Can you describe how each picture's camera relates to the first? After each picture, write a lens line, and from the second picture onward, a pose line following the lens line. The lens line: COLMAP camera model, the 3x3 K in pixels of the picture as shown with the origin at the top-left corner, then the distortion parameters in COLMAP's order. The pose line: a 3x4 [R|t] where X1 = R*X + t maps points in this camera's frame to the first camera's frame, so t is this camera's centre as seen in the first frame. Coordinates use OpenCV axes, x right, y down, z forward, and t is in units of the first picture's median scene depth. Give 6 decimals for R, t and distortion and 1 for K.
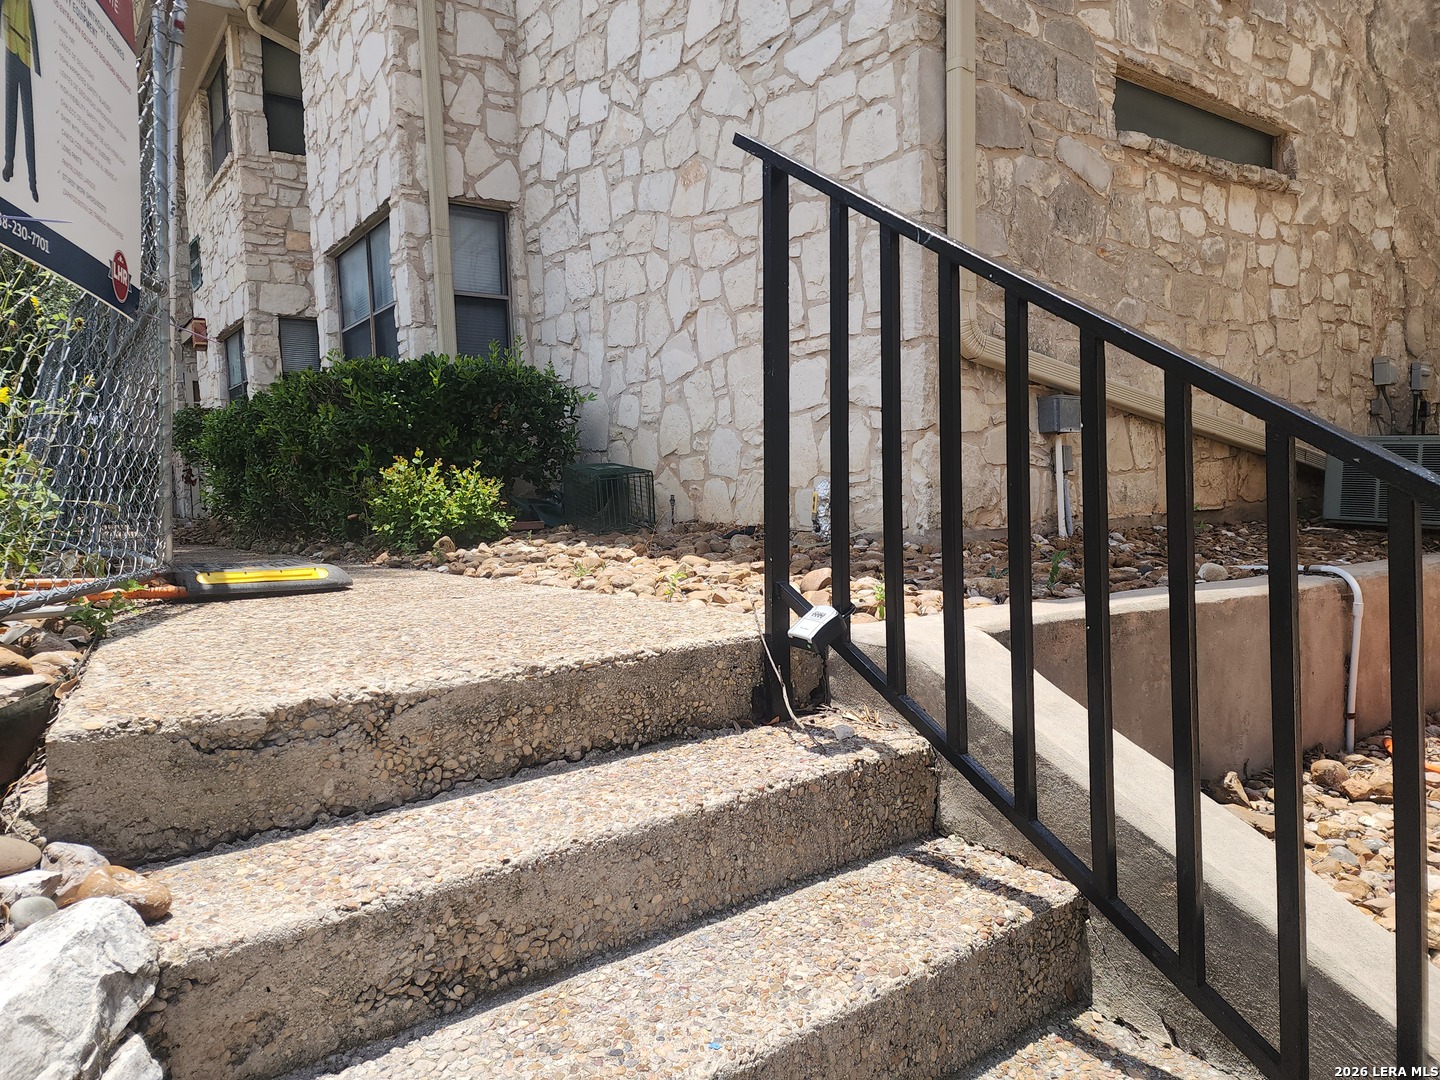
lens RADIAL K [[987.4, 0, 727.9], [0, 987.4, 539.0], [0, 0, 1]] dist [0.054841, -0.053390]
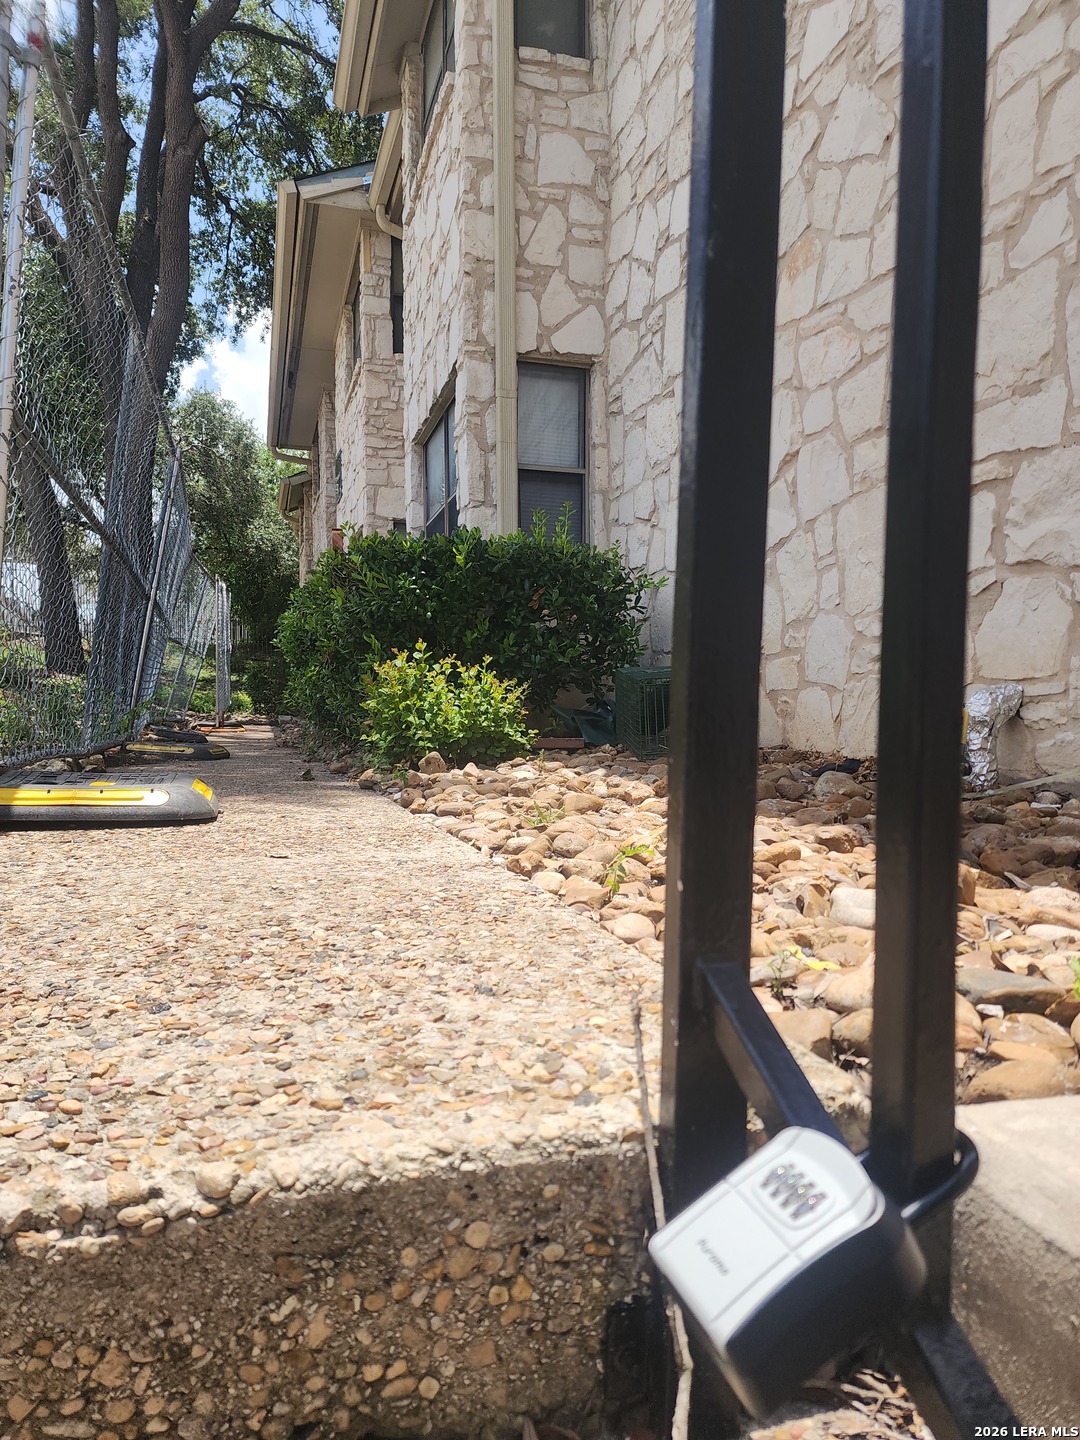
lens RADIAL K [[987.4, 0, 532.7], [0, 987.4, 729.1], [0, 0, 1]] dist [0.054841, -0.053390]
pose [[0.939747, 0.040764, -0.339431, 0.032726], [-0.051193, 0.998450, -0.021824, -0.005658], [0.338015, 0.037885, 0.940378, 0.230109]]
